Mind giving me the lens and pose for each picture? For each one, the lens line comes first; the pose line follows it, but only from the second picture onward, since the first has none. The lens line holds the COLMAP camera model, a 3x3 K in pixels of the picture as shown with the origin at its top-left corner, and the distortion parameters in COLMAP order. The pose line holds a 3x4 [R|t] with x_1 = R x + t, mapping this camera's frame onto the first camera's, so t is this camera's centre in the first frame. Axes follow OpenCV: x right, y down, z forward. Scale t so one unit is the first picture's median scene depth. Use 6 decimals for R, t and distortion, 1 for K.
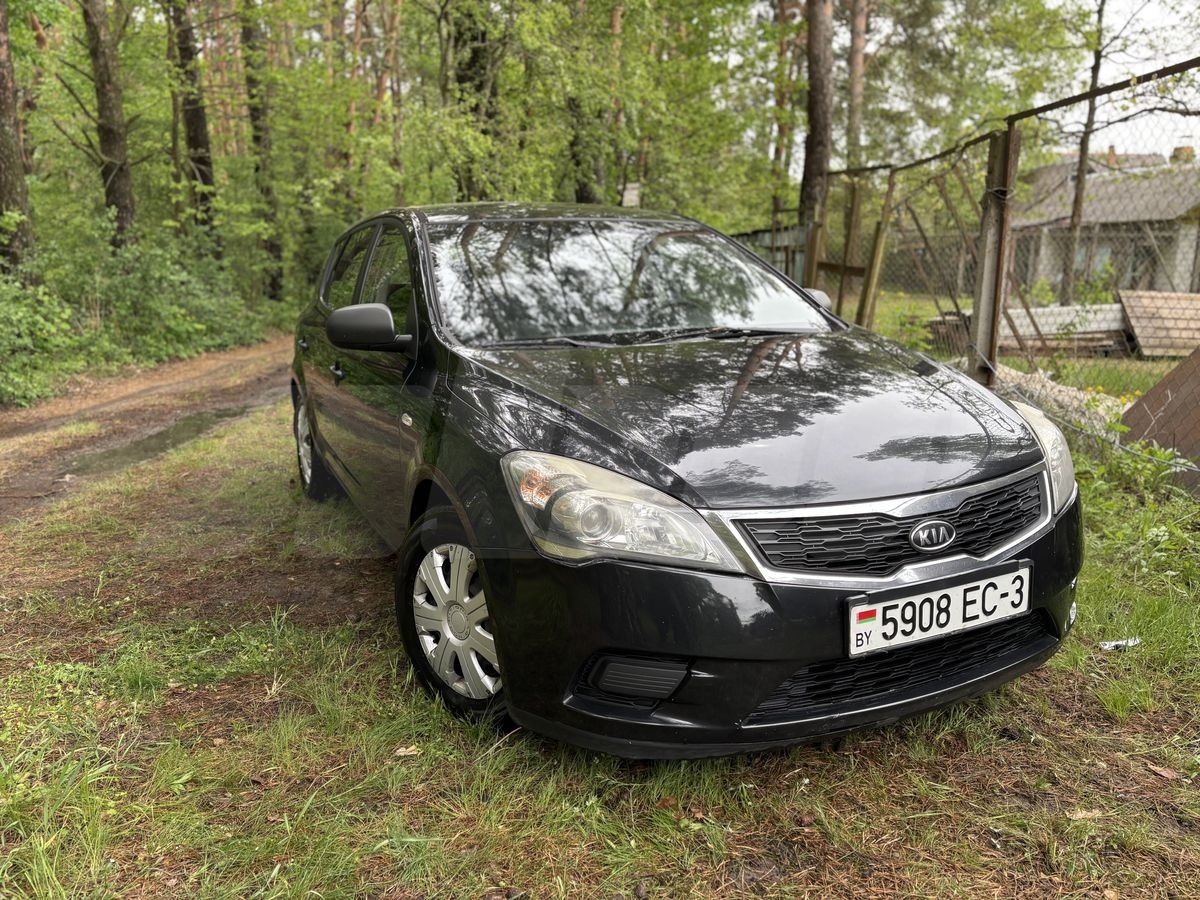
lens RADIAL K [[903.7, 0, 576.4], [0, 903.7, 481.9], [0, 0, 1]] dist [0.037398, -0.002881]
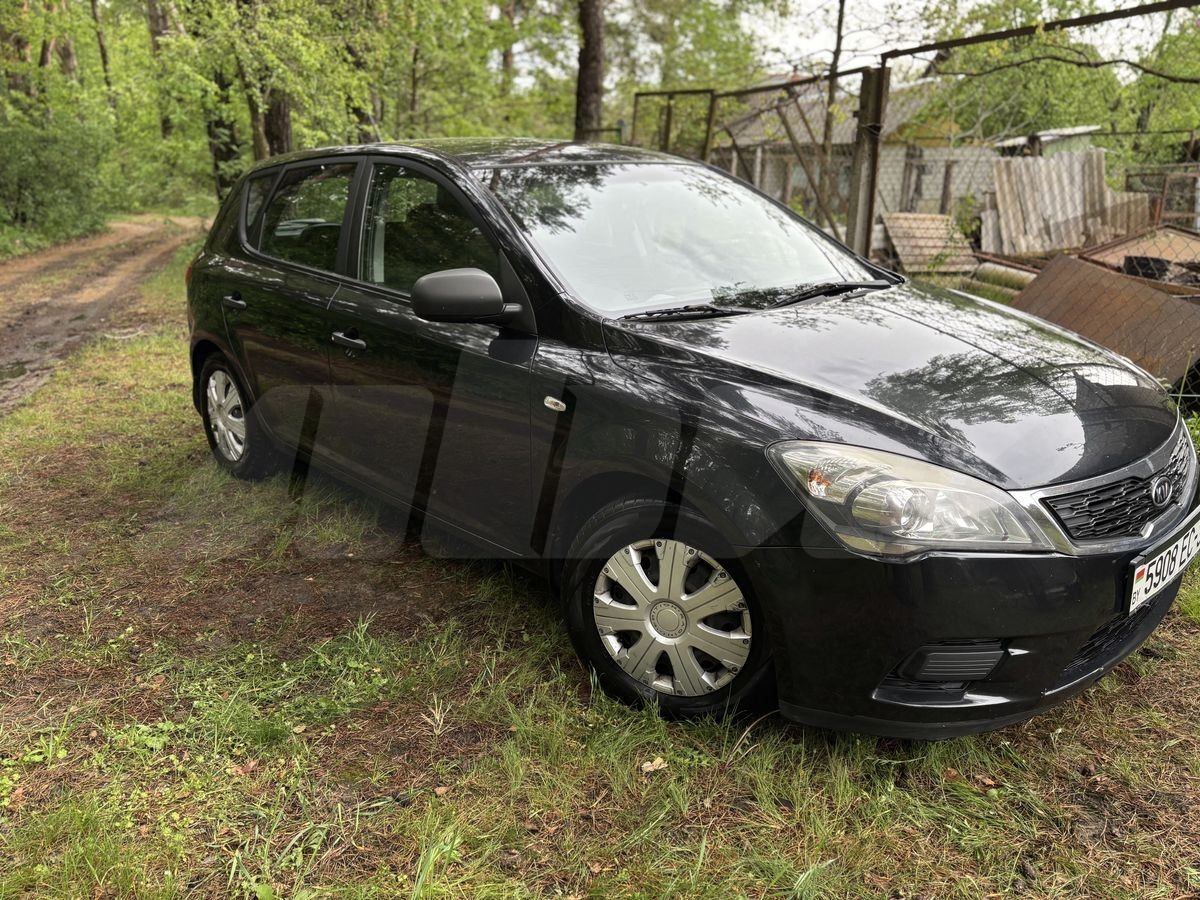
lens RADIAL K [[903.7, 0, 576.4], [0, 903.7, 481.9], [0, 0, 1]] dist [0.037398, -0.002881]
pose [[0.952980, -0.093996, 0.288088, -0.555983], [0.067470, 0.992628, 0.100684, -0.103583], [-0.295428, -0.076513, 0.952296, 0.165171]]
